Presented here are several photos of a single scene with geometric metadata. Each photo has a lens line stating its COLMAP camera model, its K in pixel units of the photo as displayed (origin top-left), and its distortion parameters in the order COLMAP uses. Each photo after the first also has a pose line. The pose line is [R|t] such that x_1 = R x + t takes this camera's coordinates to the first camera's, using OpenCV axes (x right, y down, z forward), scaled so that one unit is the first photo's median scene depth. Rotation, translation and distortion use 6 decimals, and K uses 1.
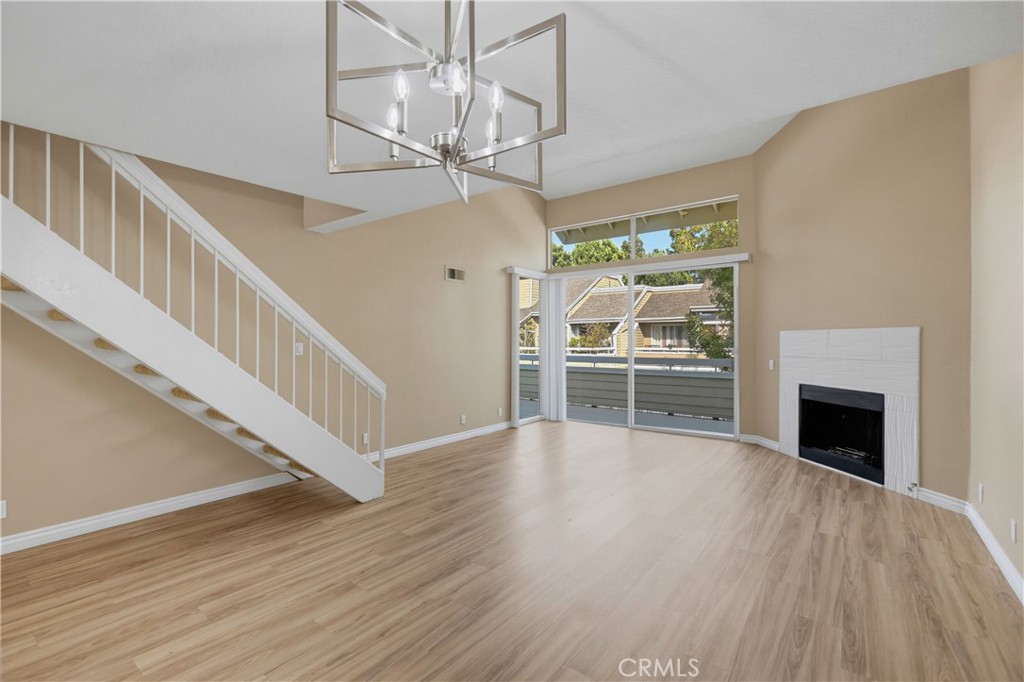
lens RADIAL K [[460.8, 0, 509.4], [0, 460.8, 338.9], [0, 0, 1]] dist [-0.006619, 0.003350]
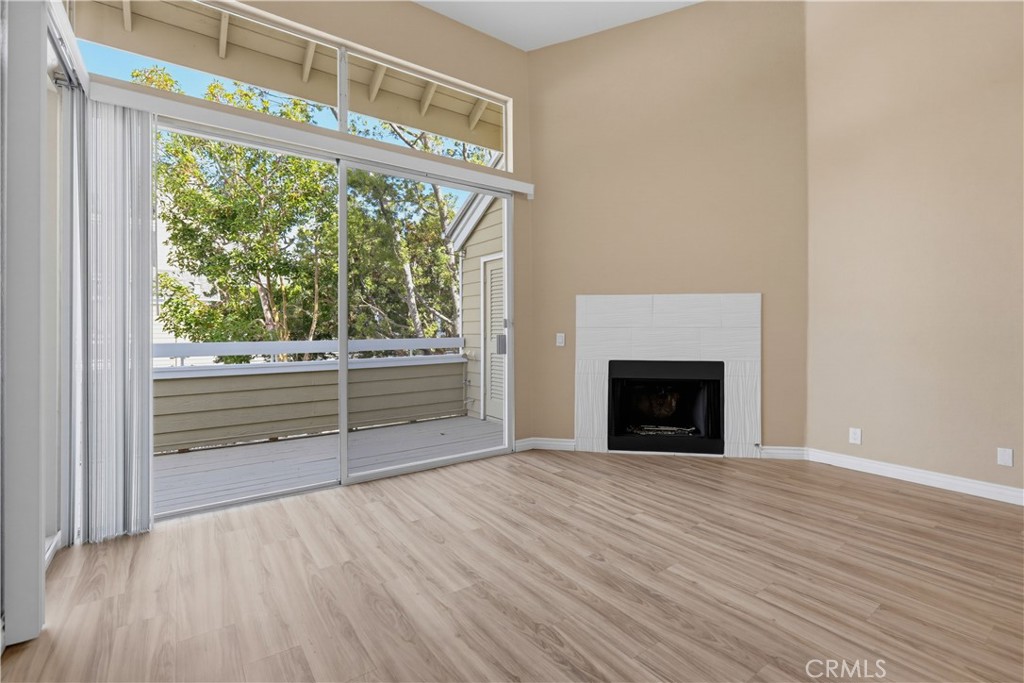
lens RADIAL K [[460.8, 0, 522.3], [0, 460.8, 328.5], [0, 0, 1]] dist [-0.006619, 0.003350]
pose [[0.274261, -0.000133, 0.961655, -0.206584], [-0.002598, 0.999996, 0.000879, 0.042528], [-0.961652, -0.002740, 0.274260, 0.962348]]
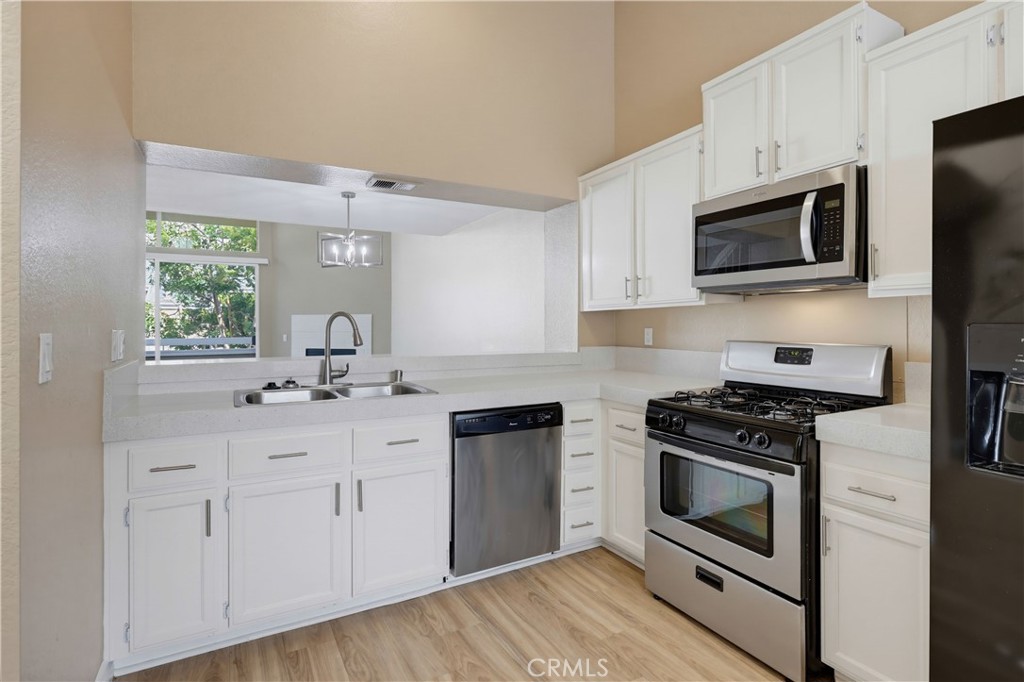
lens RADIAL K [[532.2, 0, 529.8], [0, 532.2, 325.0], [0, 0, 1]] dist [-0.003675, 0.001550]
pose [[0.396882, -0.003905, 0.917861, -0.767611], [0.003087, 0.999991, 0.002920, 0.013949], [-0.917864, 0.001675, 0.396890, -0.444466]]
